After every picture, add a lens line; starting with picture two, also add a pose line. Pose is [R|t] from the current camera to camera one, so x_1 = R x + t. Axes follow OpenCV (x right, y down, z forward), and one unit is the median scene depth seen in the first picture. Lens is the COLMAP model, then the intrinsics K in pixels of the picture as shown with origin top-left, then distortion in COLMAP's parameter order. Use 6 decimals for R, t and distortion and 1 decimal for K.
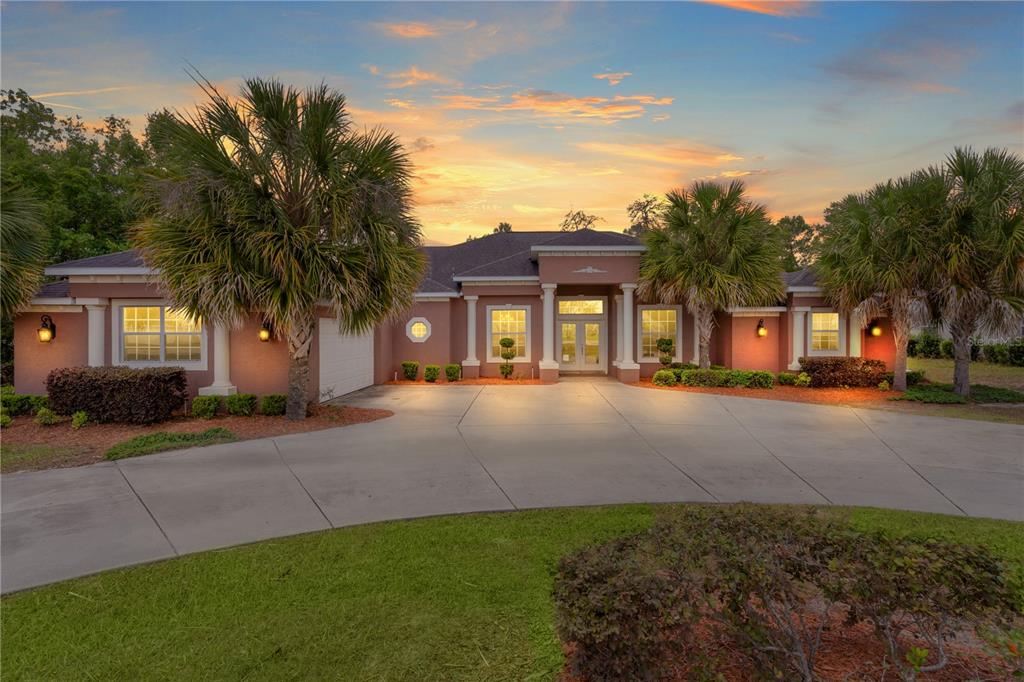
lens RADIAL K [[497.5, 0, 513.4], [0, 497.5, 336.6], [0, 0, 1]] dist [-0.001389, 0.000156]
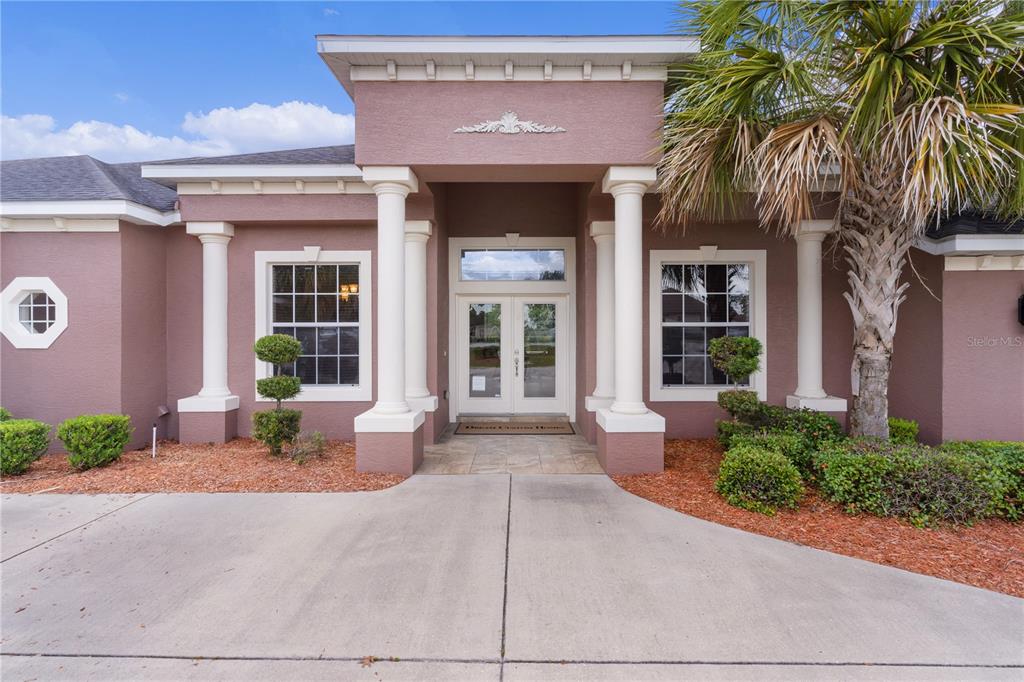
lens RADIAL K [[497.5, 0, 513.4], [0, 497.5, 336.6], [0, 0, 1]] dist [-0.001389, 0.000156]
pose [[0.999502, -0.000041, 0.031545, 0.137969], [0.000336, 0.999956, -0.009361, 0.006616], [-0.031543, 0.009367, 0.999459, 0.646683]]
